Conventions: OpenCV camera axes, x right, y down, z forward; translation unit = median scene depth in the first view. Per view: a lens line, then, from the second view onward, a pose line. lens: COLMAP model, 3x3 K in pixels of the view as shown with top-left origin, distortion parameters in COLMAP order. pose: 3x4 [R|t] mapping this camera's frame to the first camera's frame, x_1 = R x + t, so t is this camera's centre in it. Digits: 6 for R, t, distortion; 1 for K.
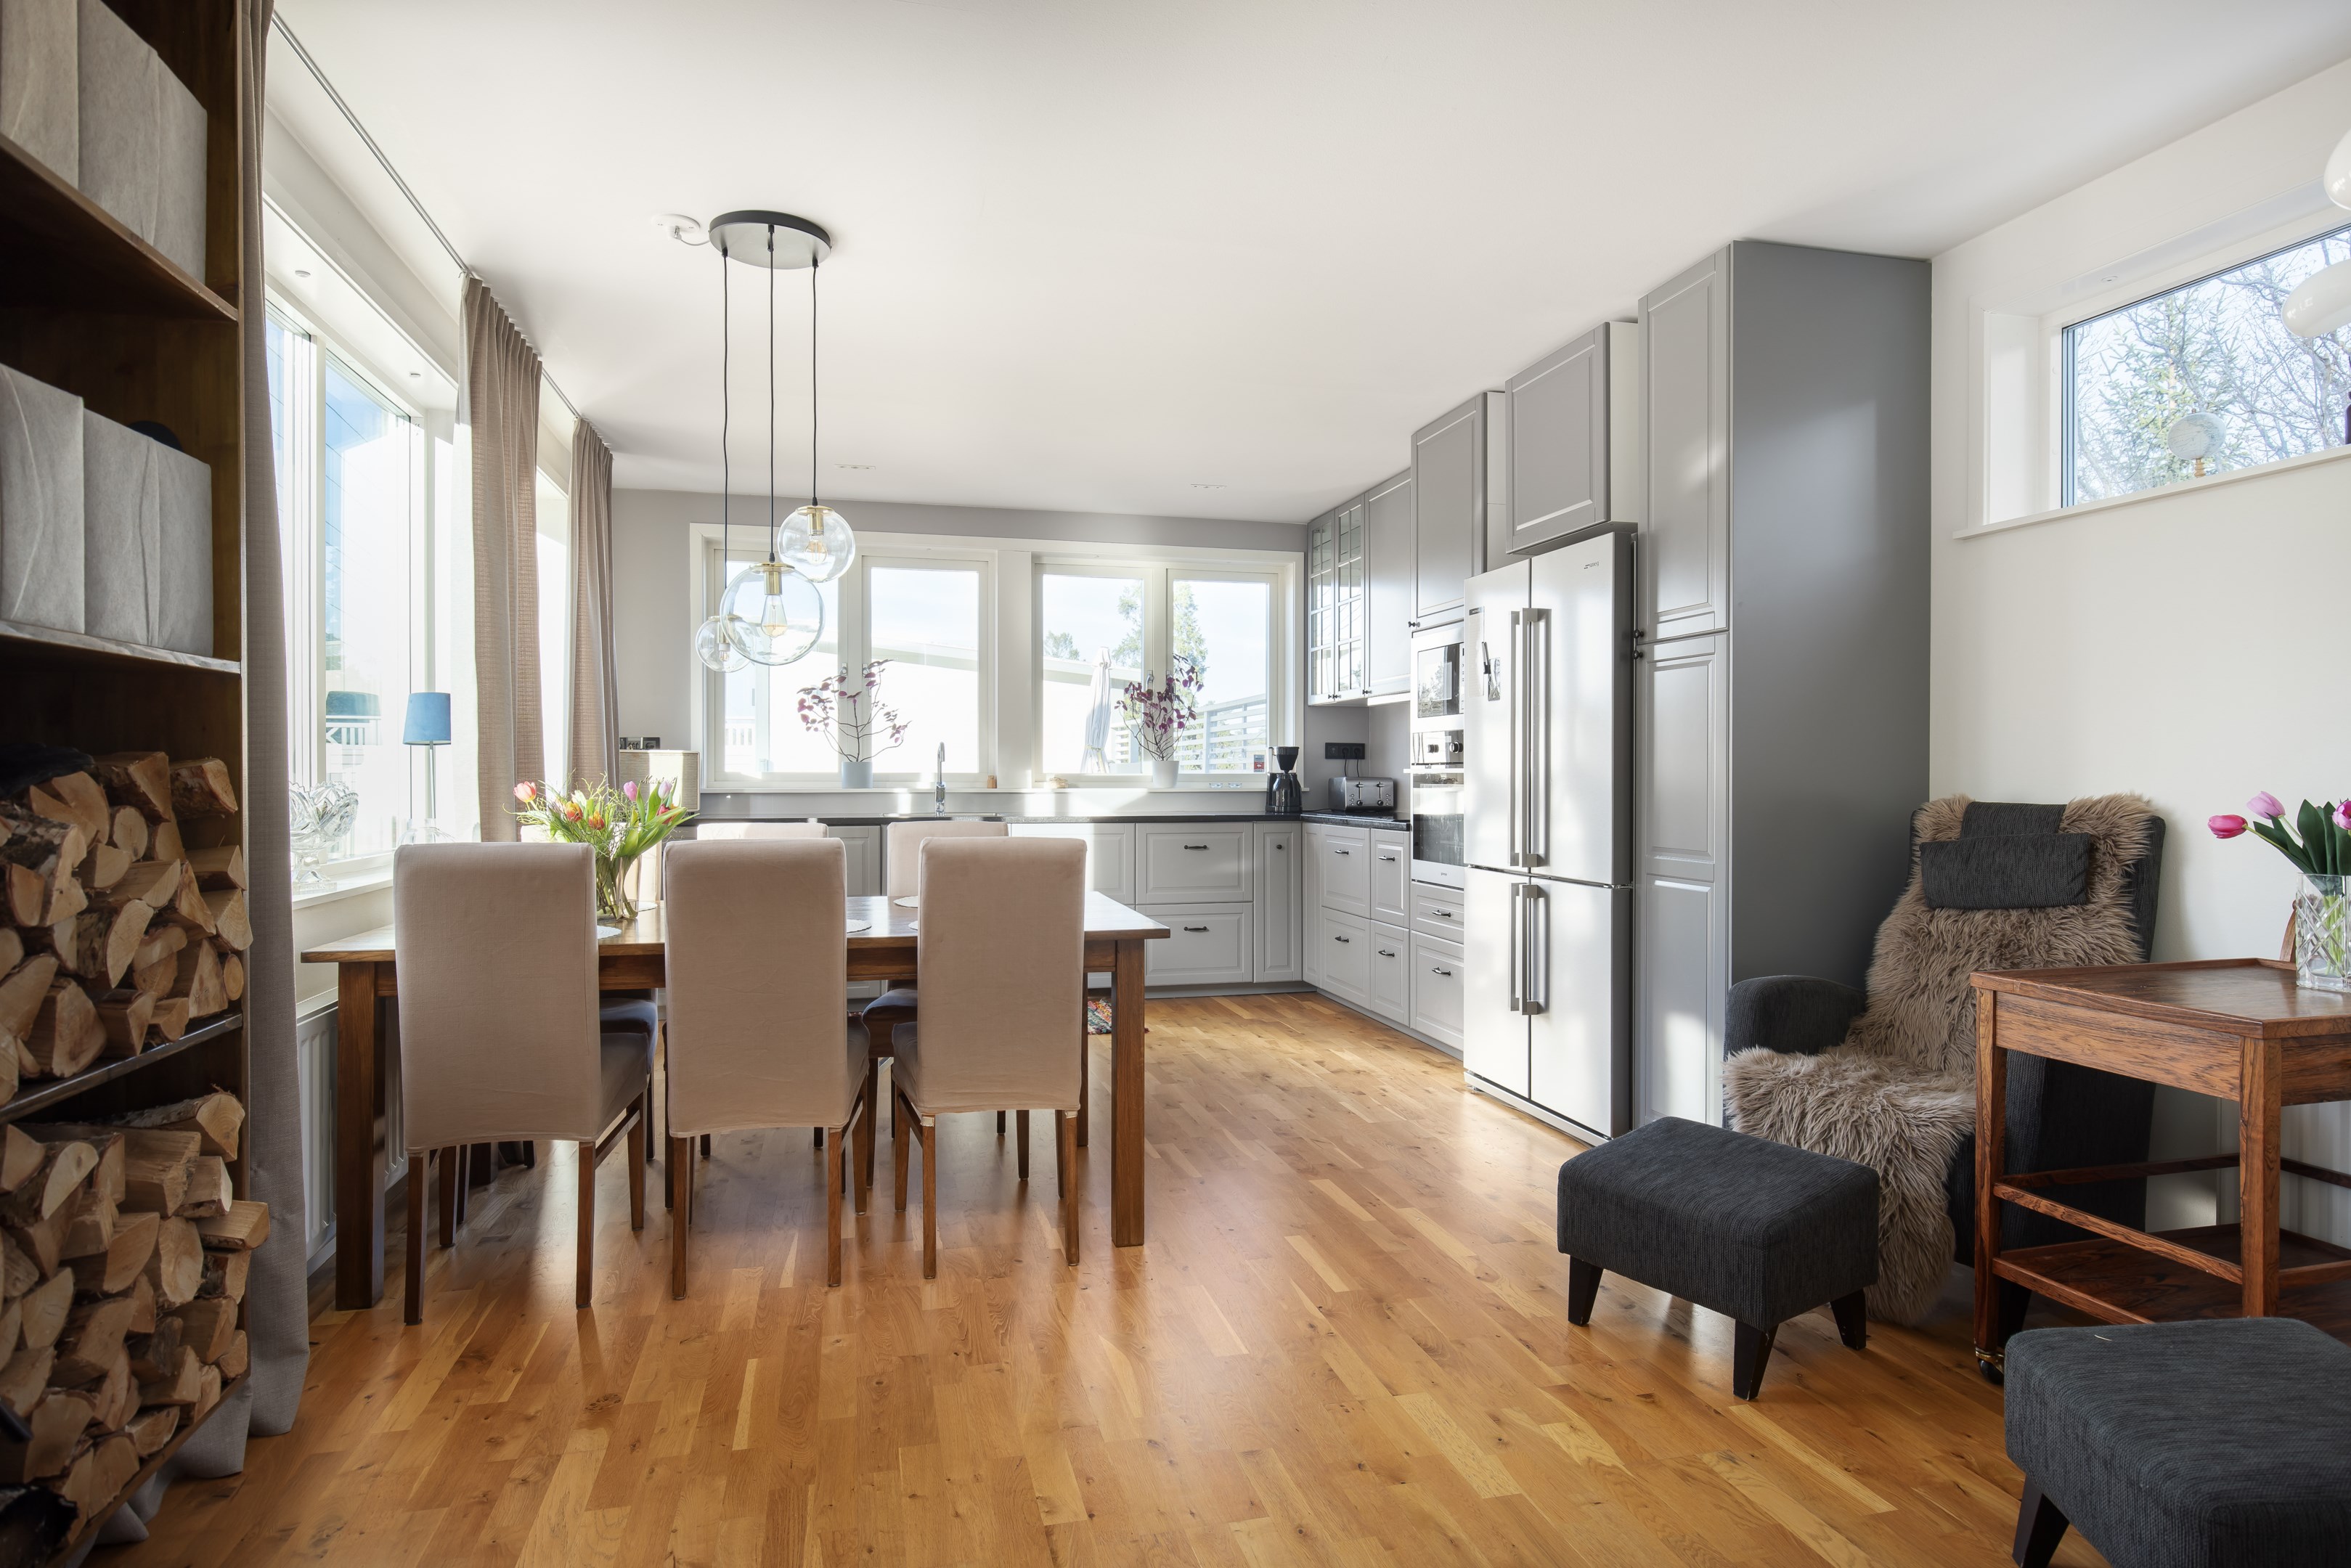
lens RADIAL K [[1319.5, 0, 1173.0], [0, 1319.5, 783.3], [0, 0, 1]] dist [0.006203, -0.001271]
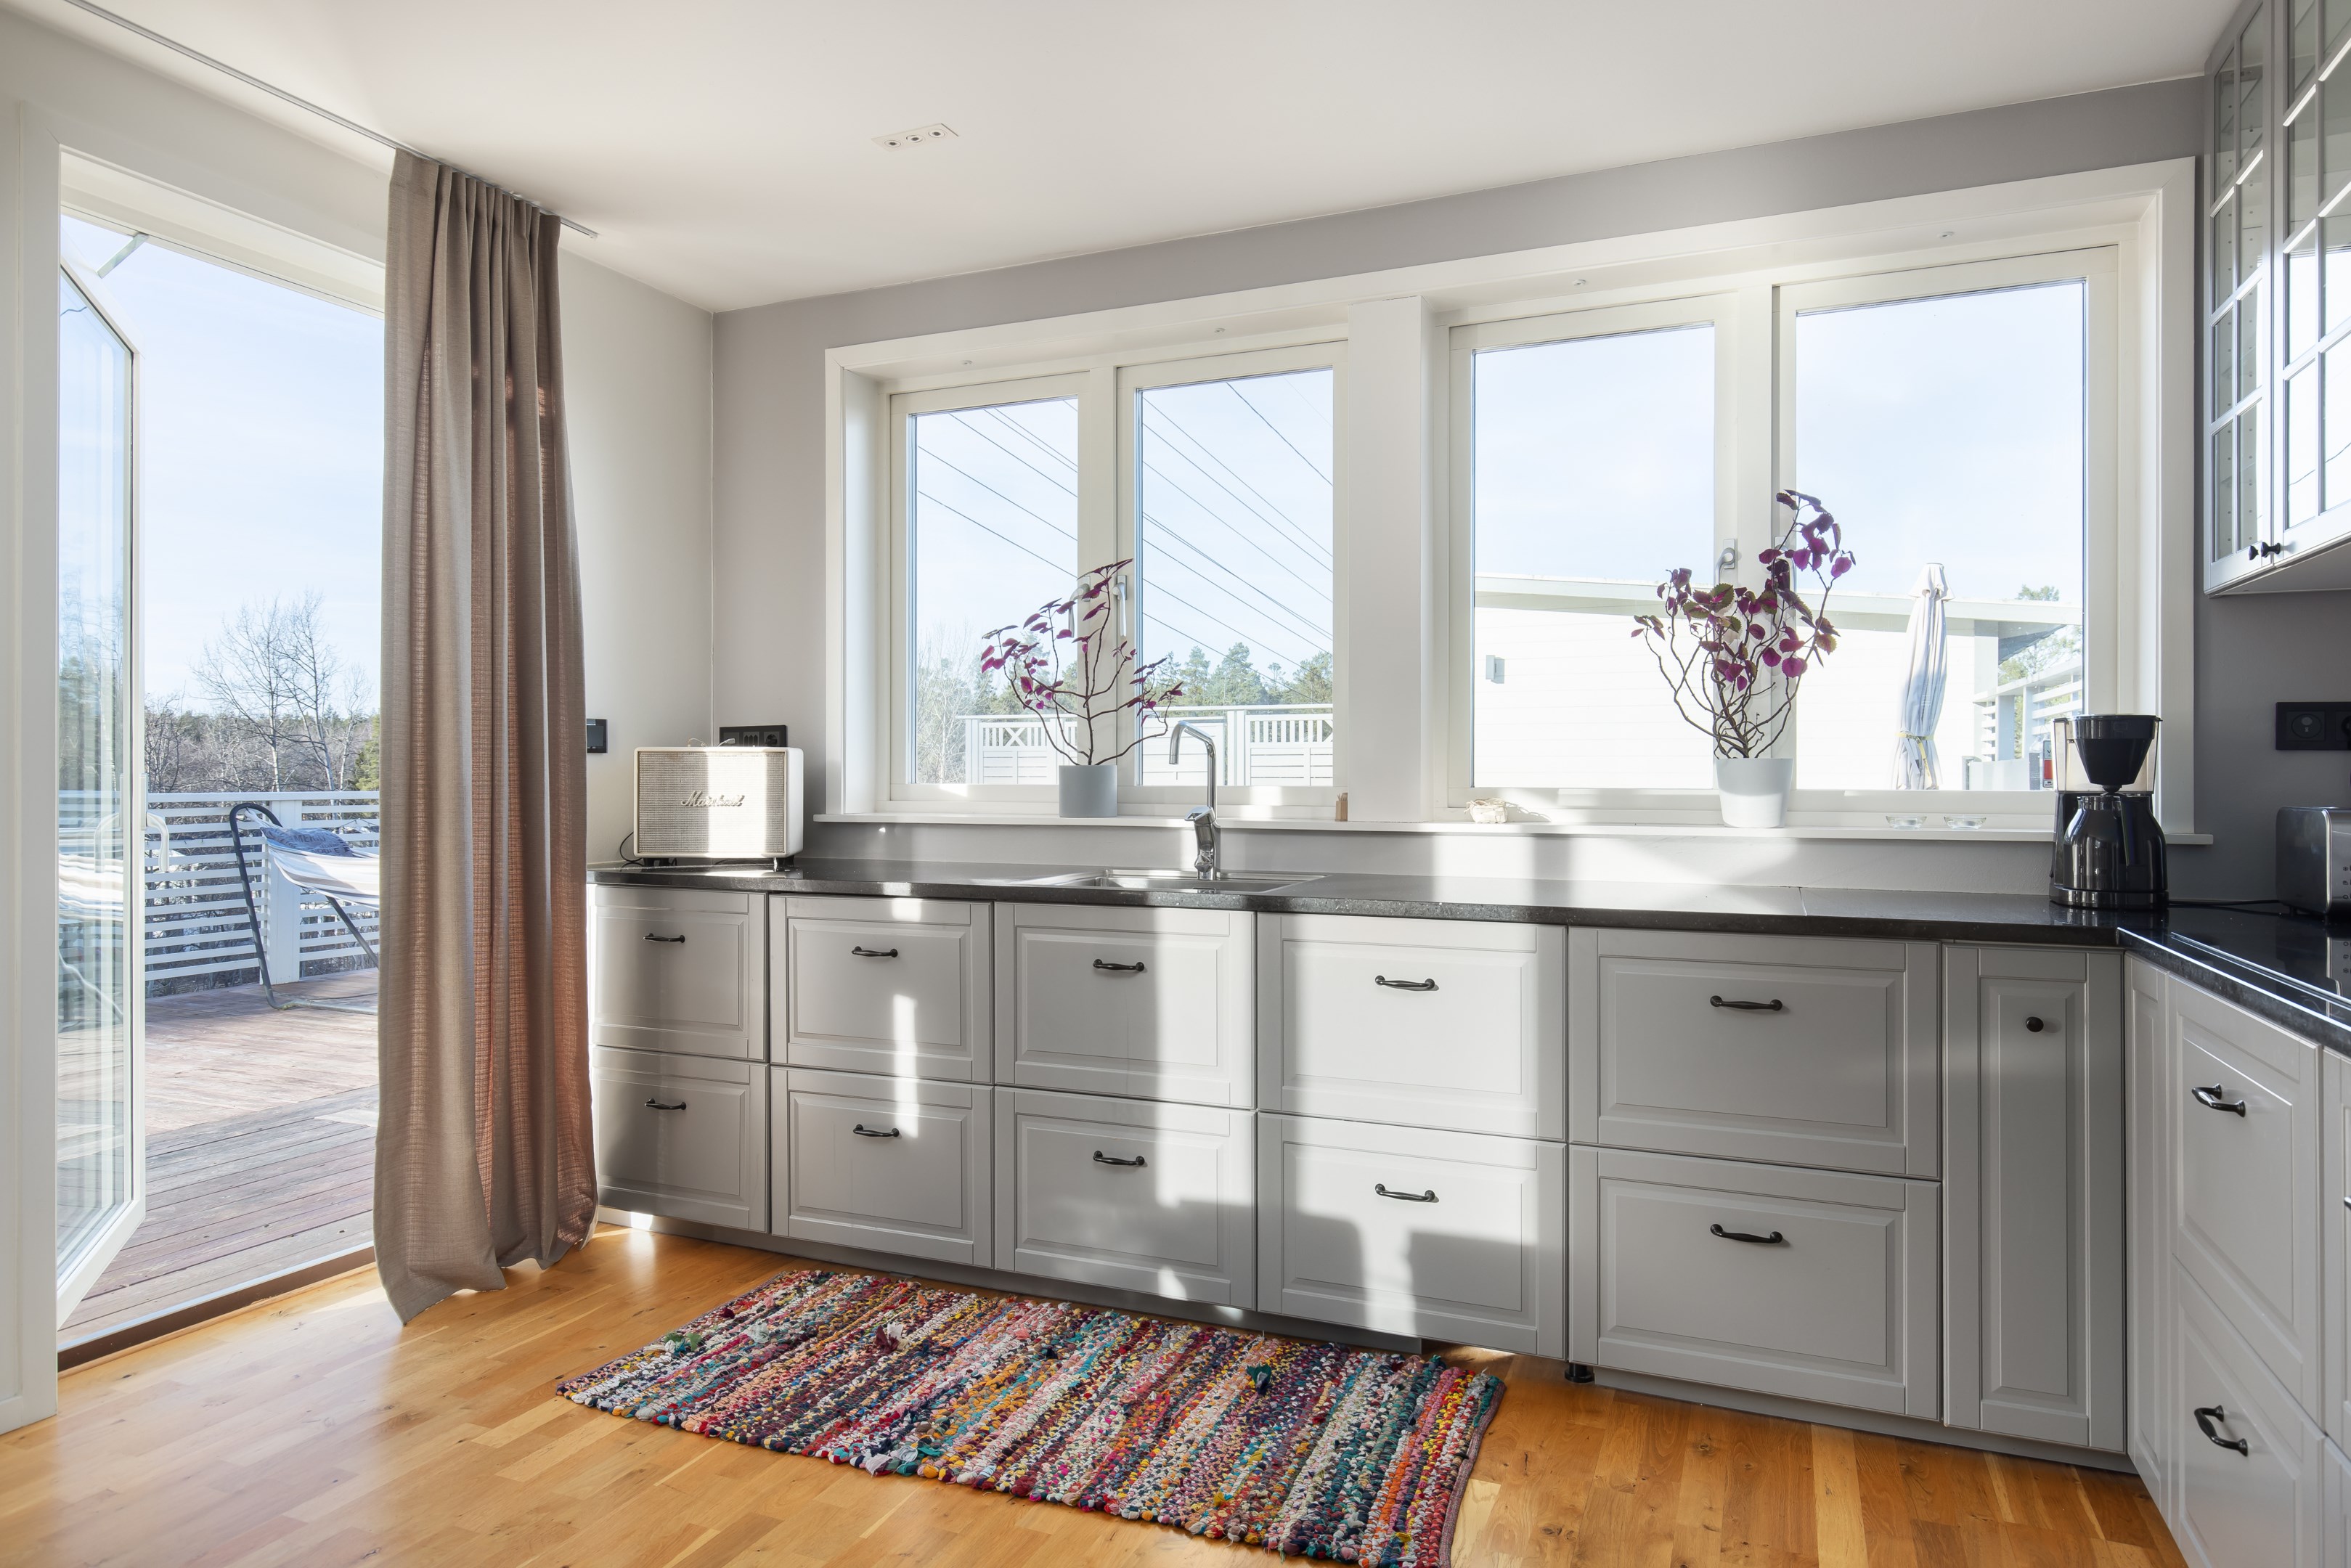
lens RADIAL K [[1427.8, 0, 1177.9], [0, 1427.8, 778.8], [0, 0, 1]] dist [-0.002224, 0.003070]
pose [[0.791855, 0.000869, -0.610709, 0.155672], [-0.002673, 0.999994, -0.002043, -0.012840], [0.610703, 0.003250, 0.791853, 0.717112]]
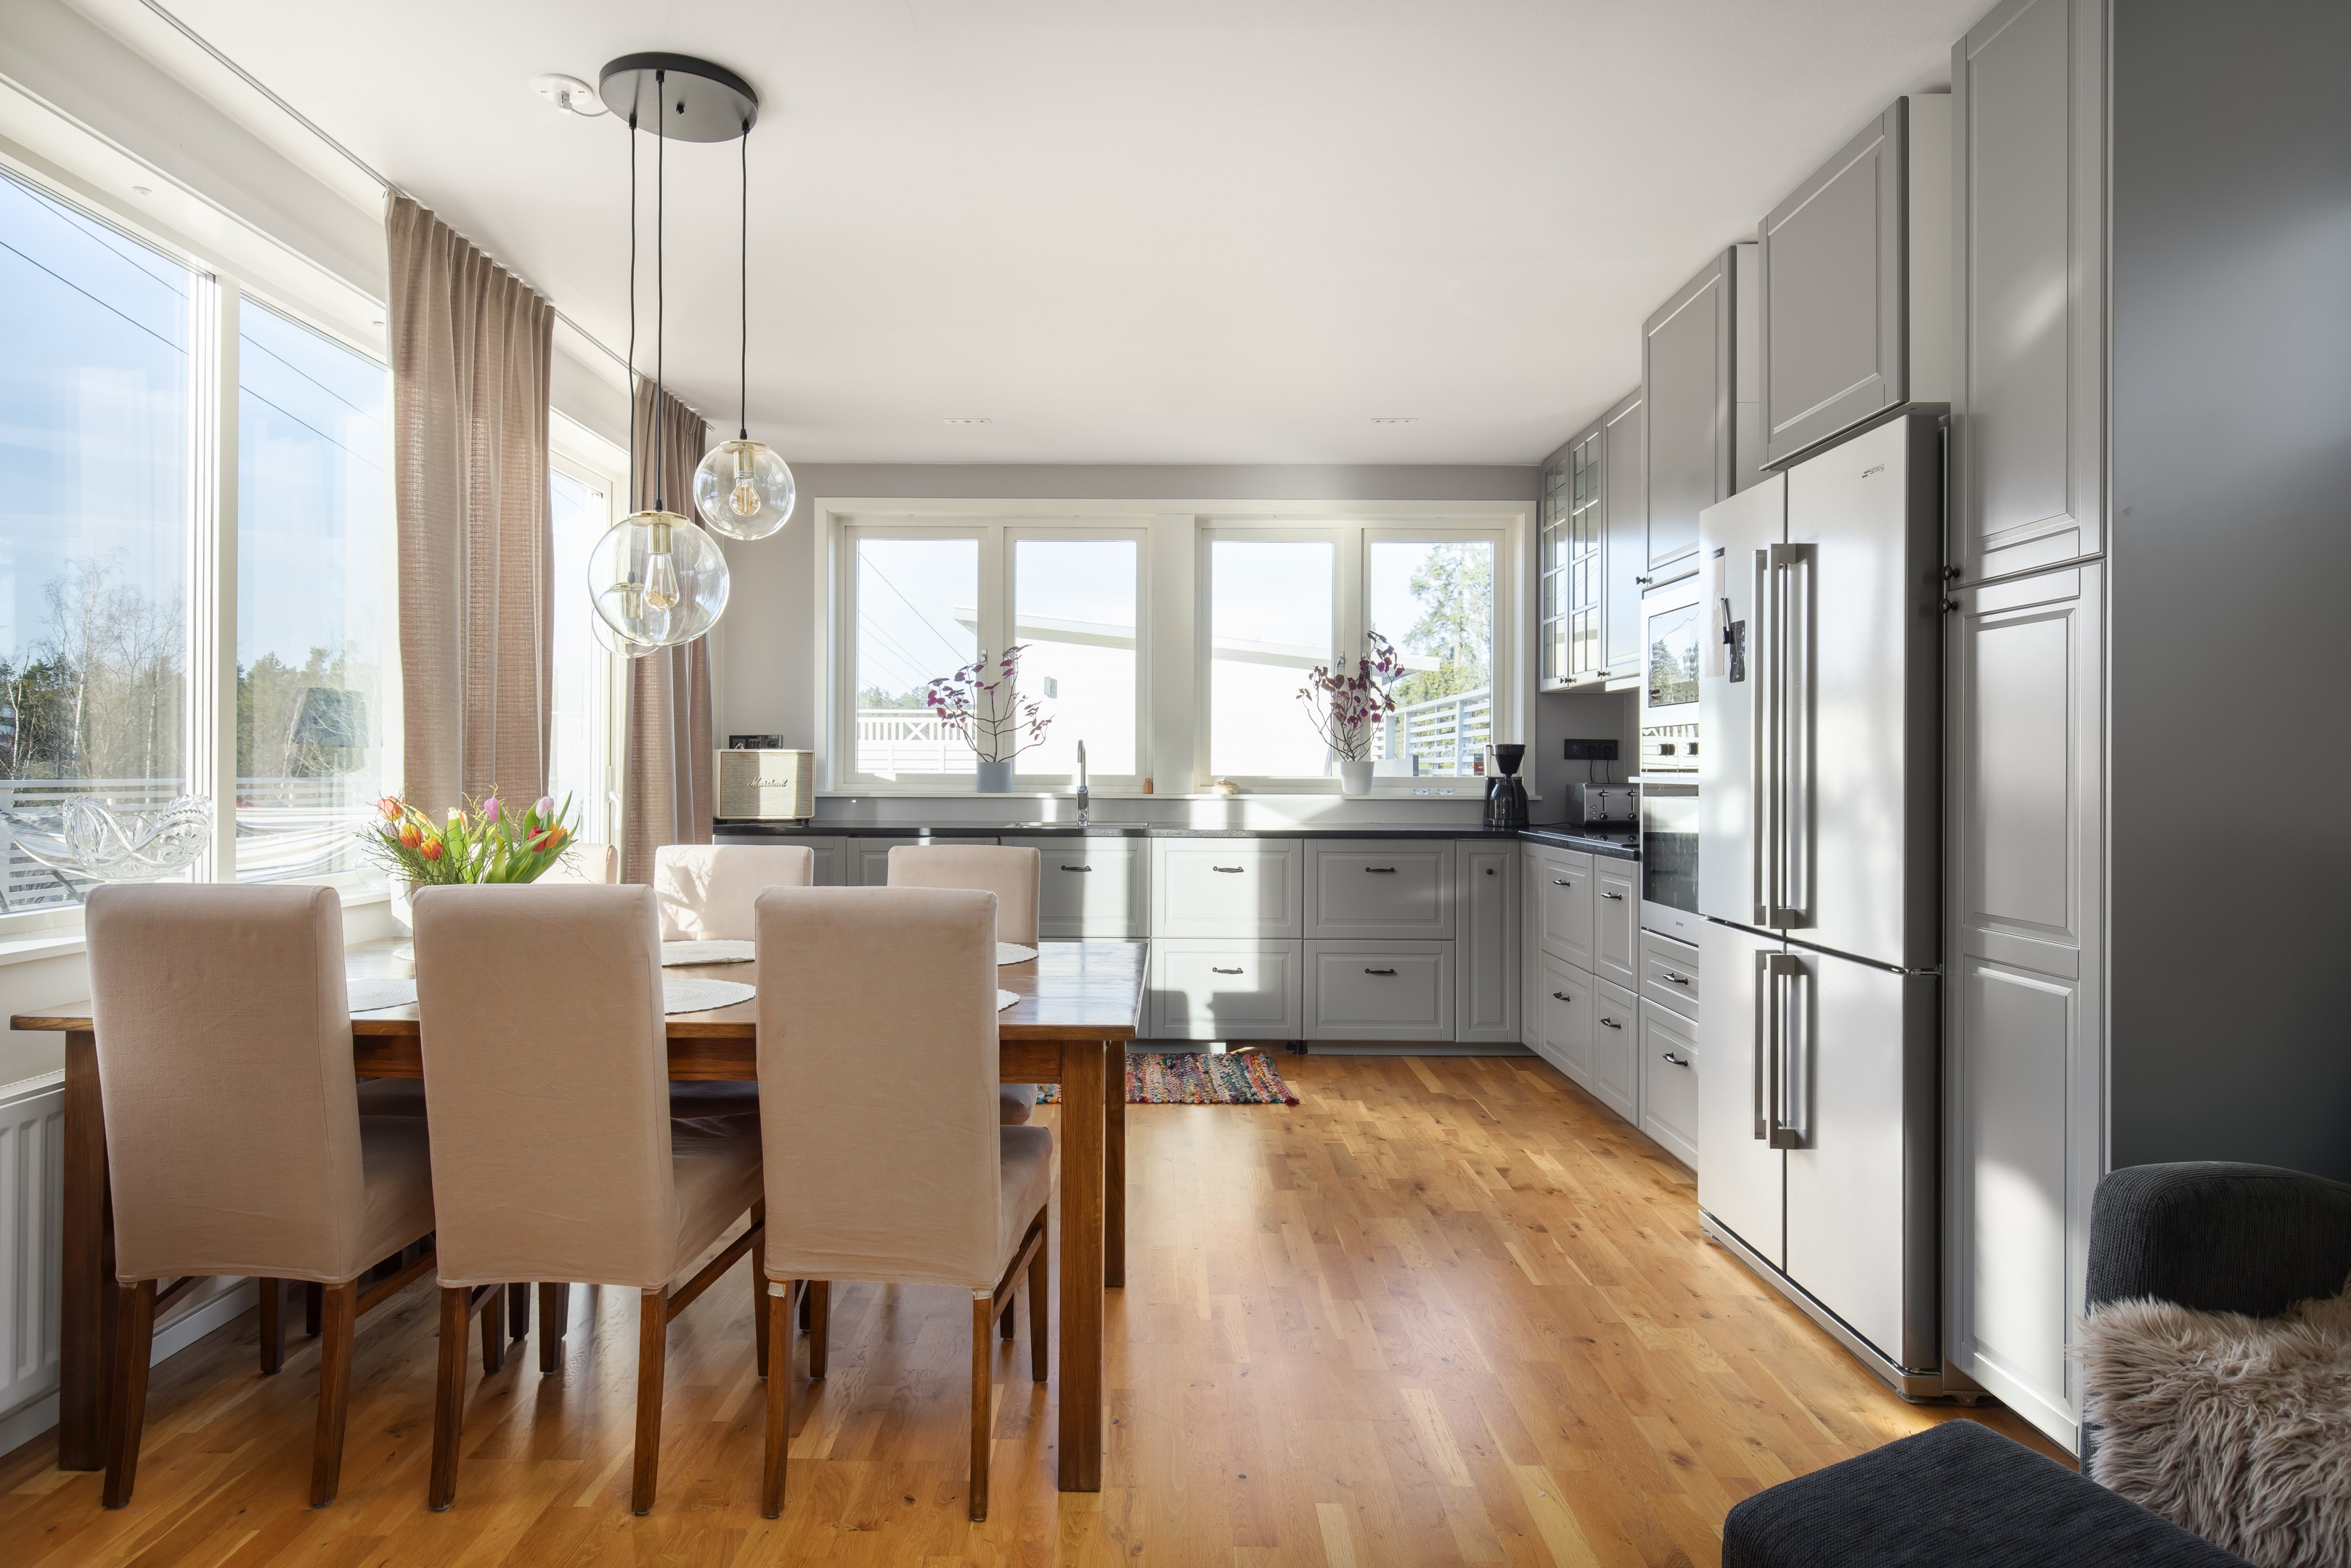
lens RADIAL K [[1319.5, 0, 1165.8], [0, 1319.5, 761.3], [0, 0, 1]] dist [0.006203, -0.001271]
pose [[0.966272, 0.002865, -0.257508, 0.118161], [-0.005482, 0.999940, -0.009445, -0.011416], [0.257465, 0.010538, 0.966230, 0.226254]]
